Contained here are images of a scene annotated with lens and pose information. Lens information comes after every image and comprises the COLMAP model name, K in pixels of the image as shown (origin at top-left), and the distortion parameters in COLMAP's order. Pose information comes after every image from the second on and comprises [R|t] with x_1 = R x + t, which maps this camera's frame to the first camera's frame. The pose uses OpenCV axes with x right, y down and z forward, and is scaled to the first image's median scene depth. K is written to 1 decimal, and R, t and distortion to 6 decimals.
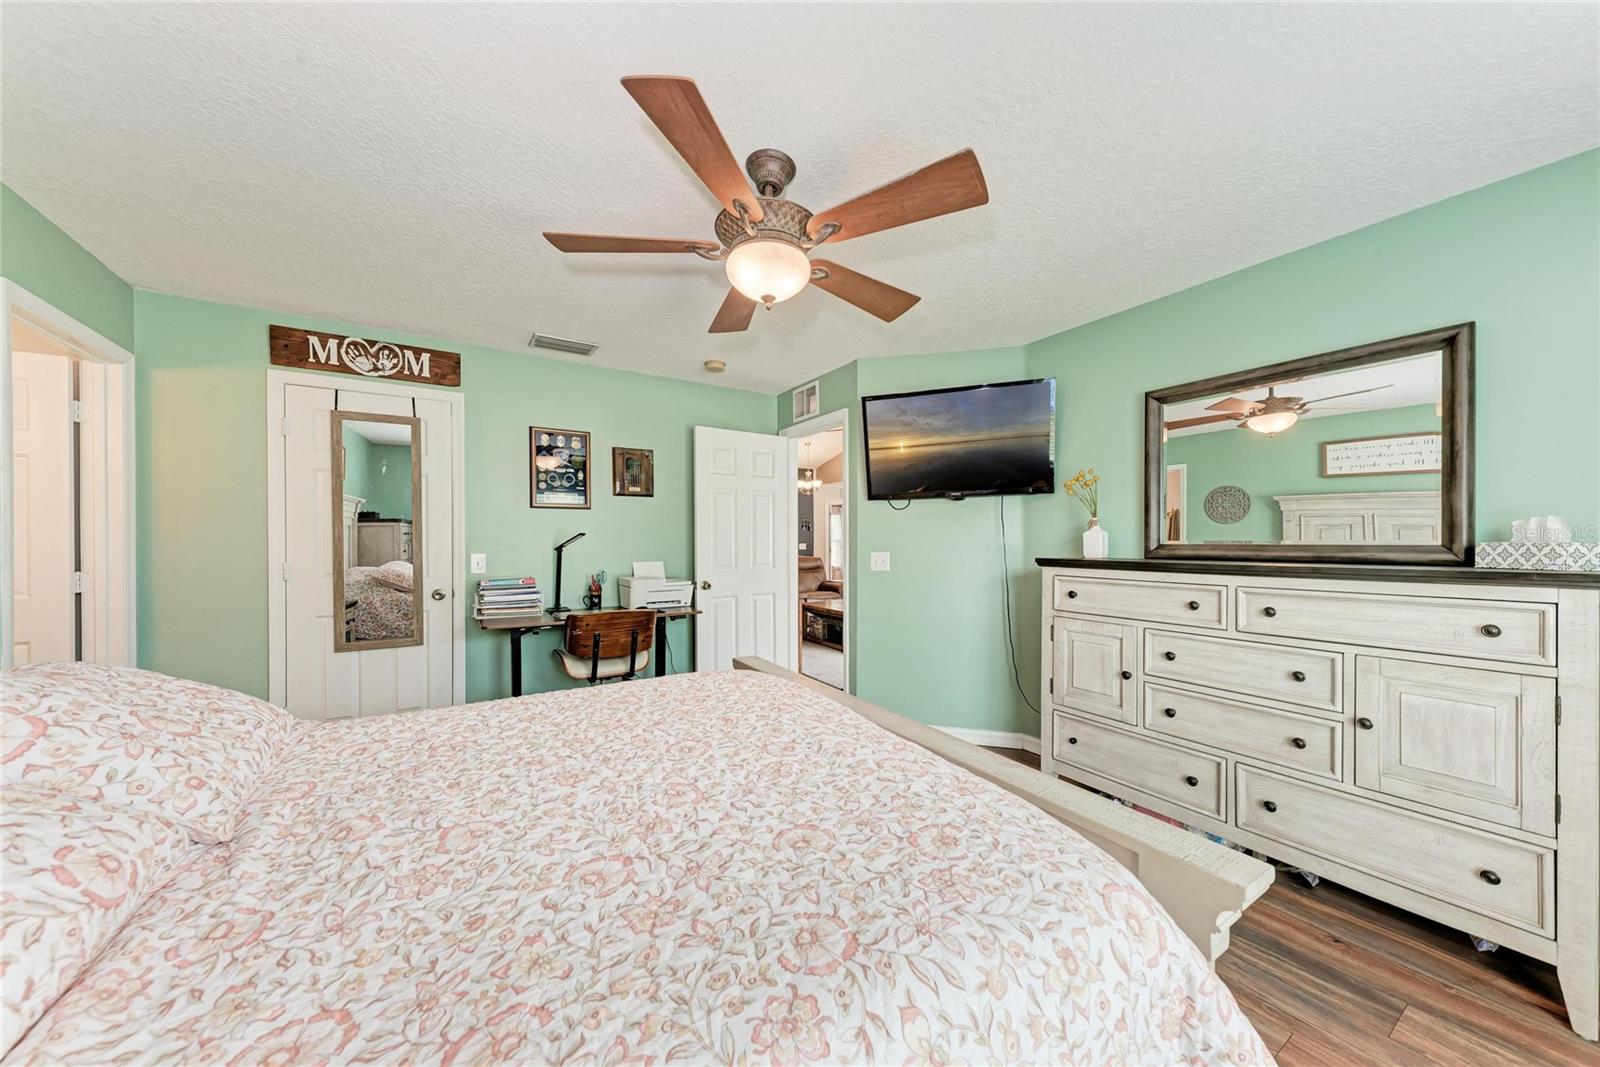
lens RADIAL K [[549.0, 0, 794.3], [0, 549.0, 541.7], [0, 0, 1]] dist [0.010892, -0.002694]
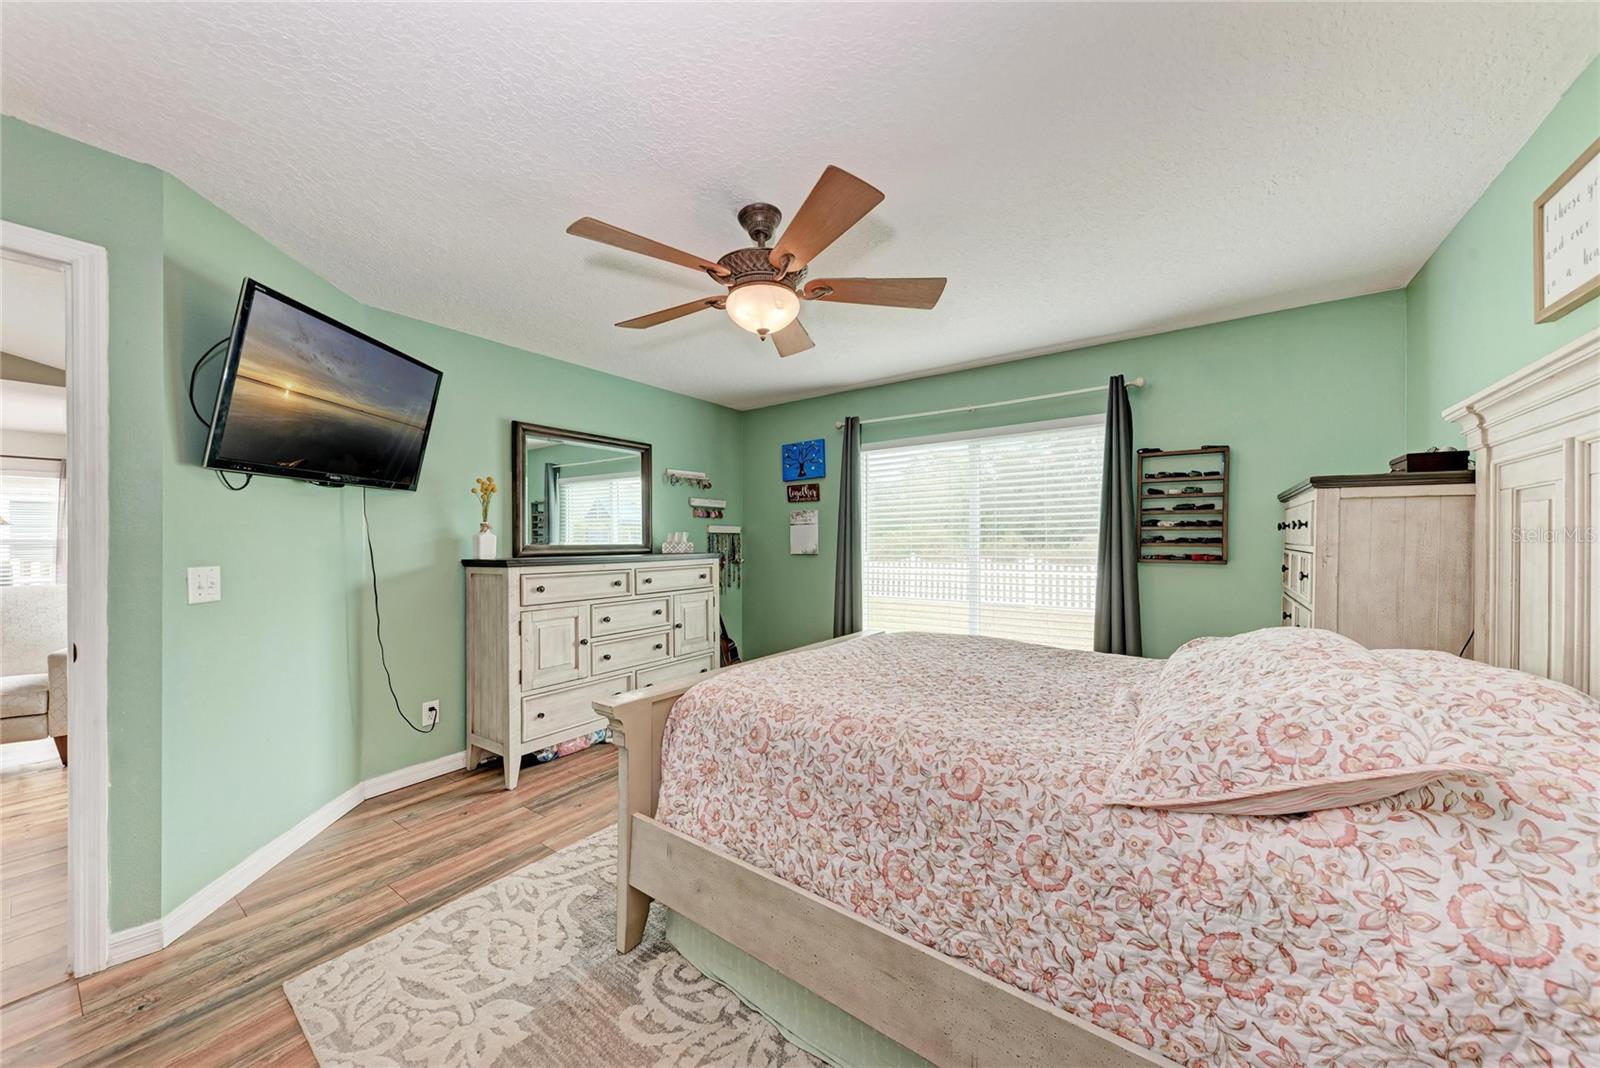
lens RADIAL K [[549.0, 0, 798.6], [0, 549.0, 538.1], [0, 0, 1]] dist [0.010892, -0.002694]
pose [[-0.387451, 0.007067, 0.921863, -0.629342], [0.006844, 0.999965, -0.004790, -0.002156], [-0.921865, 0.004454, -0.387486, 0.769646]]
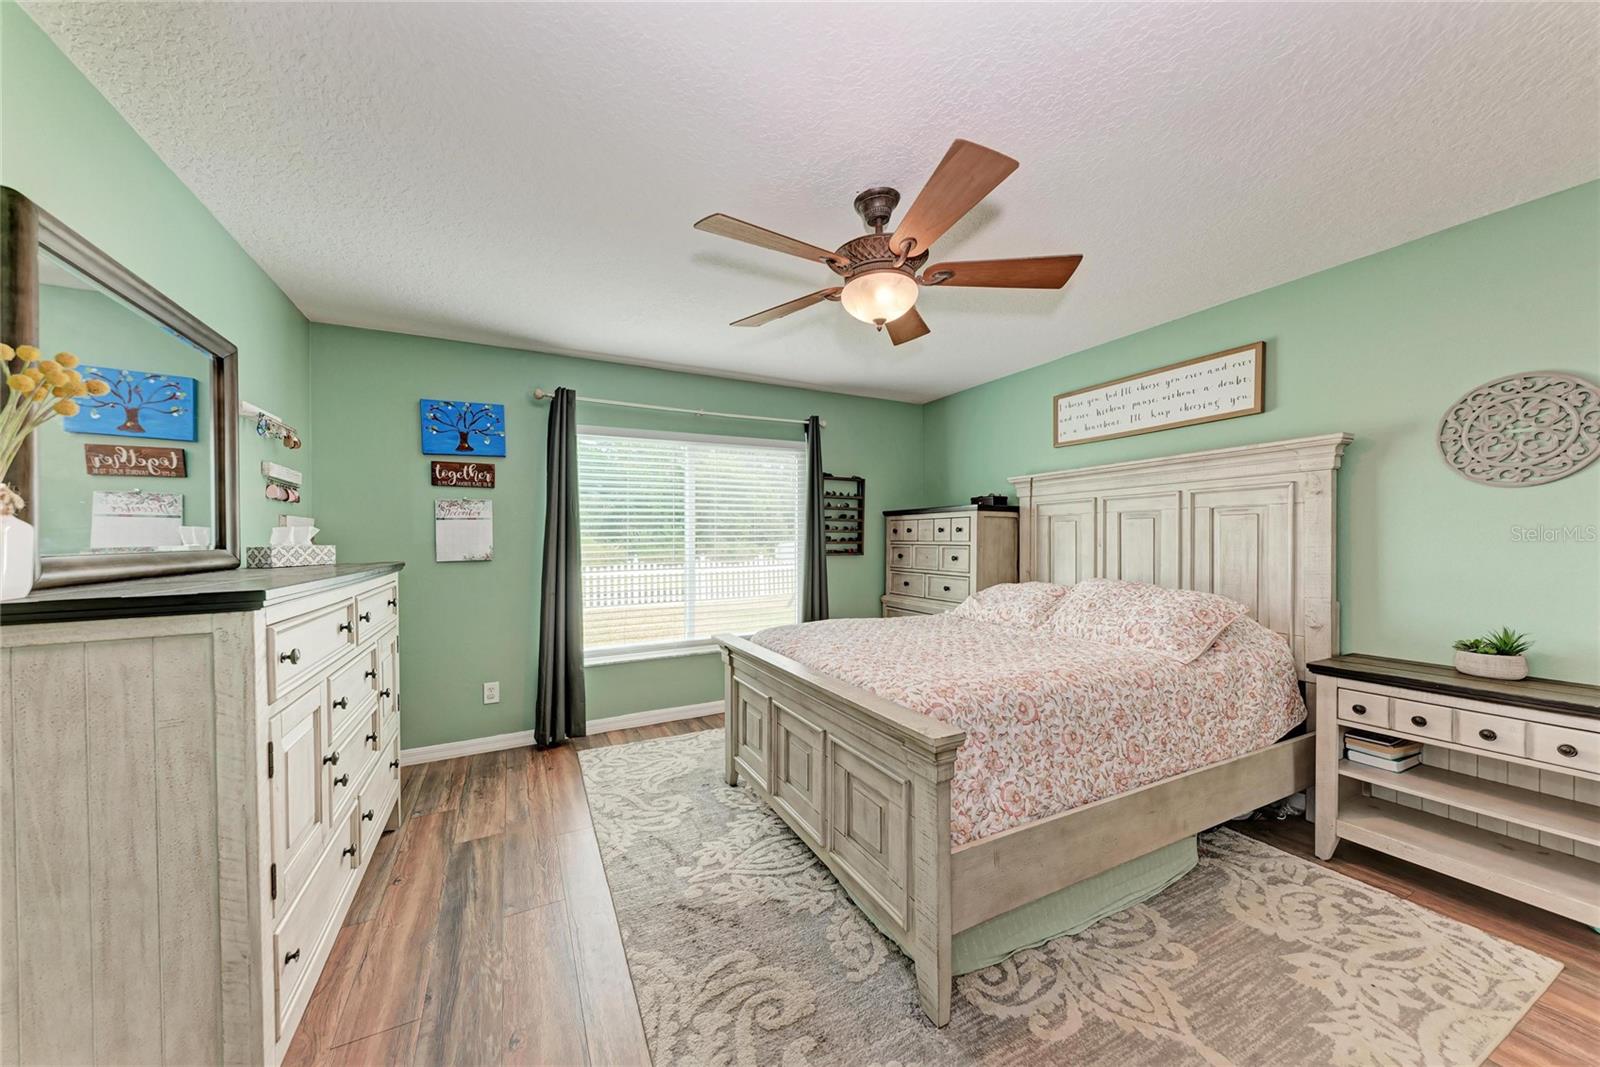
lens RADIAL K [[549.0, 0, 800.1], [0, 549.0, 538.6], [0, 0, 1]] dist [0.010892, -0.002694]
pose [[-0.996706, 0.010122, 0.080466, 0.016237], [0.010301, 0.999945, 0.001806, -0.004144], [-0.080443, 0.002629, -0.996756, 1.185222]]
